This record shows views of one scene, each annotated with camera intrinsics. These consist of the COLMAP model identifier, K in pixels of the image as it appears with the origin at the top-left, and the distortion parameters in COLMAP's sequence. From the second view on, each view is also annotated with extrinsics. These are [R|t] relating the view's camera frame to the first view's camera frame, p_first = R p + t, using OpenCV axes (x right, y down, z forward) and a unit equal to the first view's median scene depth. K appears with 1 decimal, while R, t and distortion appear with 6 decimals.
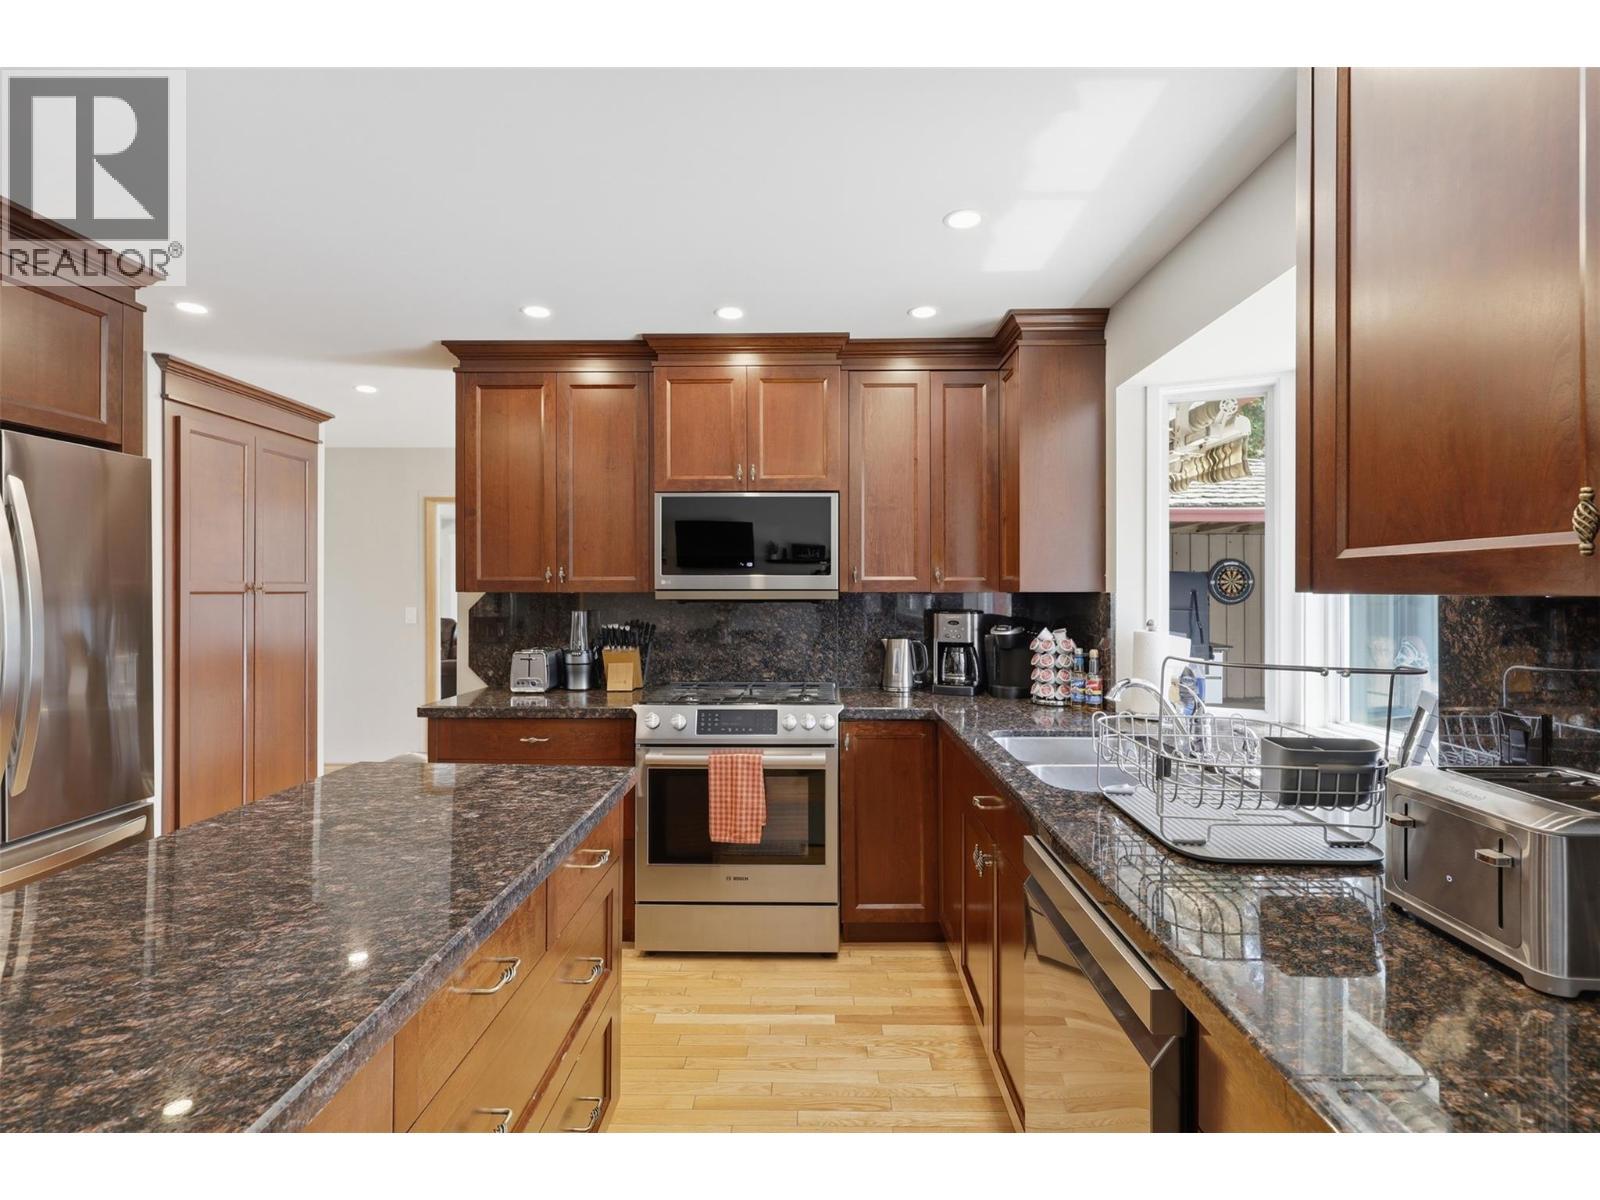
lens RADIAL K [[809.8, 0, 800.0], [0, 809.8, 600.0], [0, 0, 1]] dist [-0.002077, -0.000174]
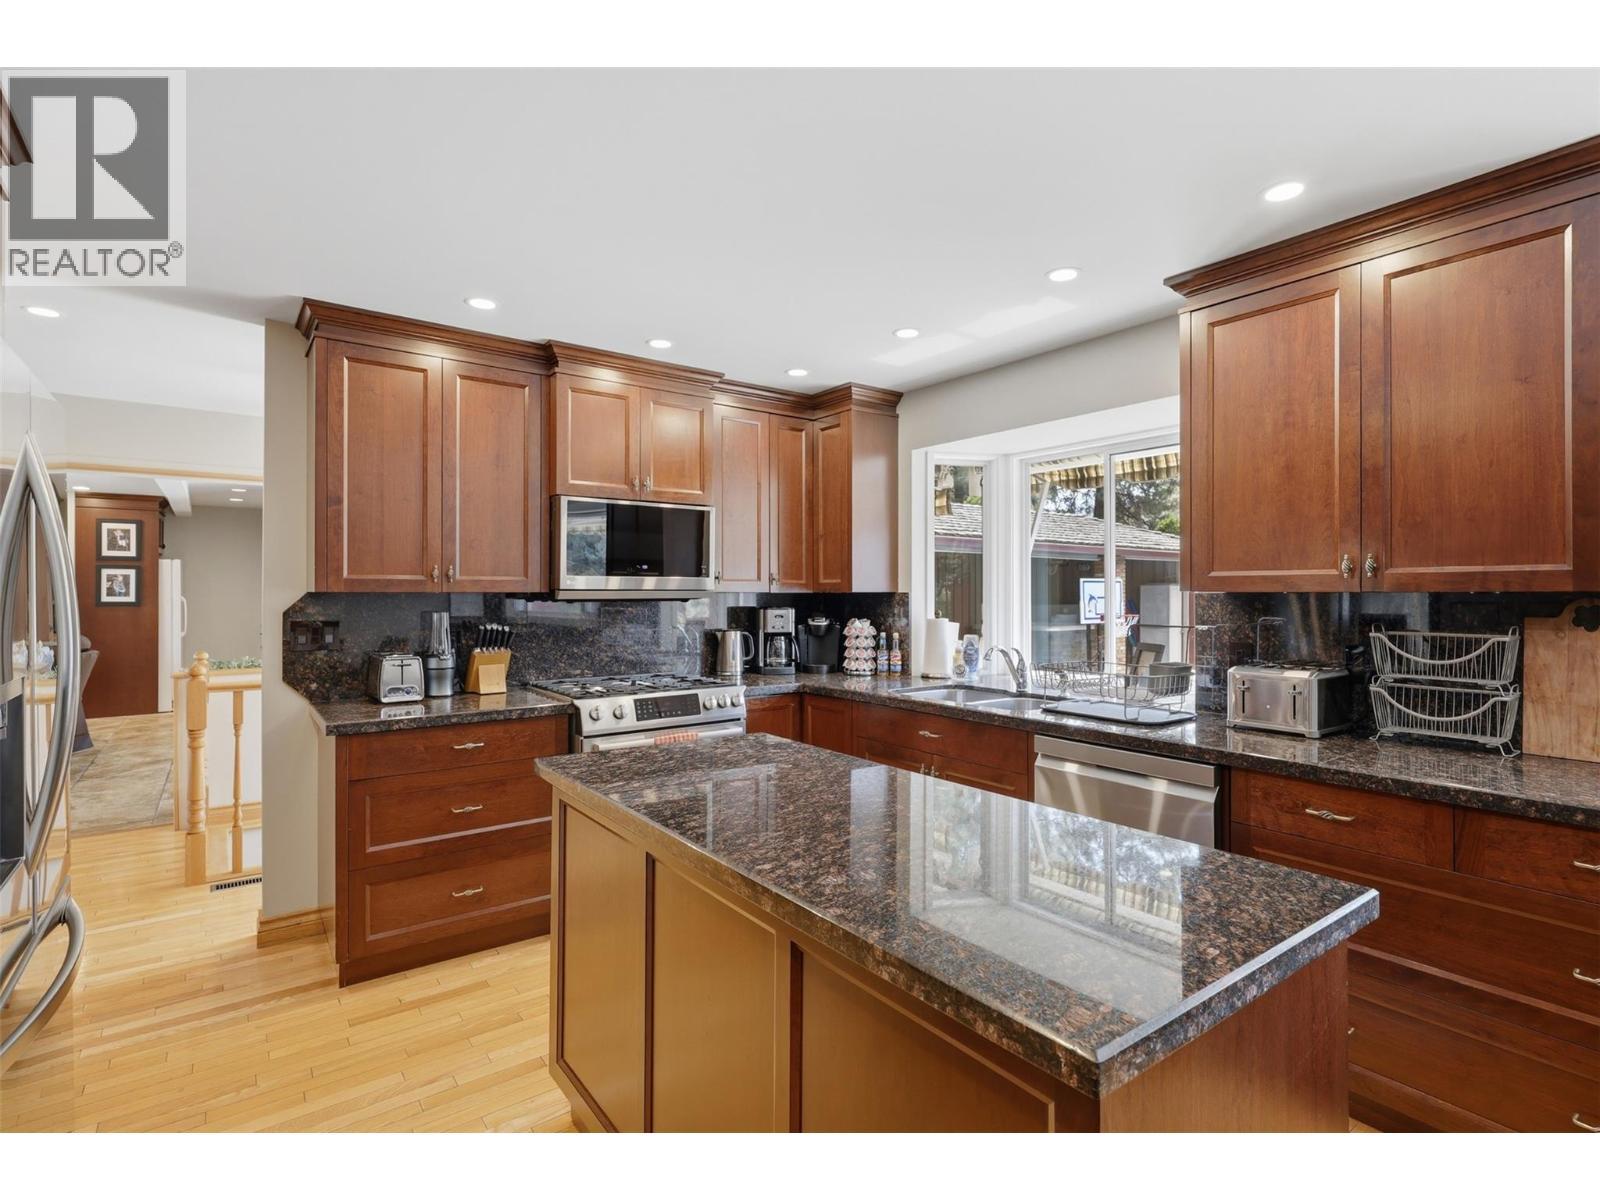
lens RADIAL K [[779.4, 0, 800.0], [0, 779.4, 600.0], [0, 0, 1]] dist [0.000675, -0.000039]
pose [[0.786146, -0.005771, 0.618014, -0.550309], [0.009481, 0.999951, -0.002723, 0.006239], [-0.617968, 0.008000, 0.786163, 0.031278]]
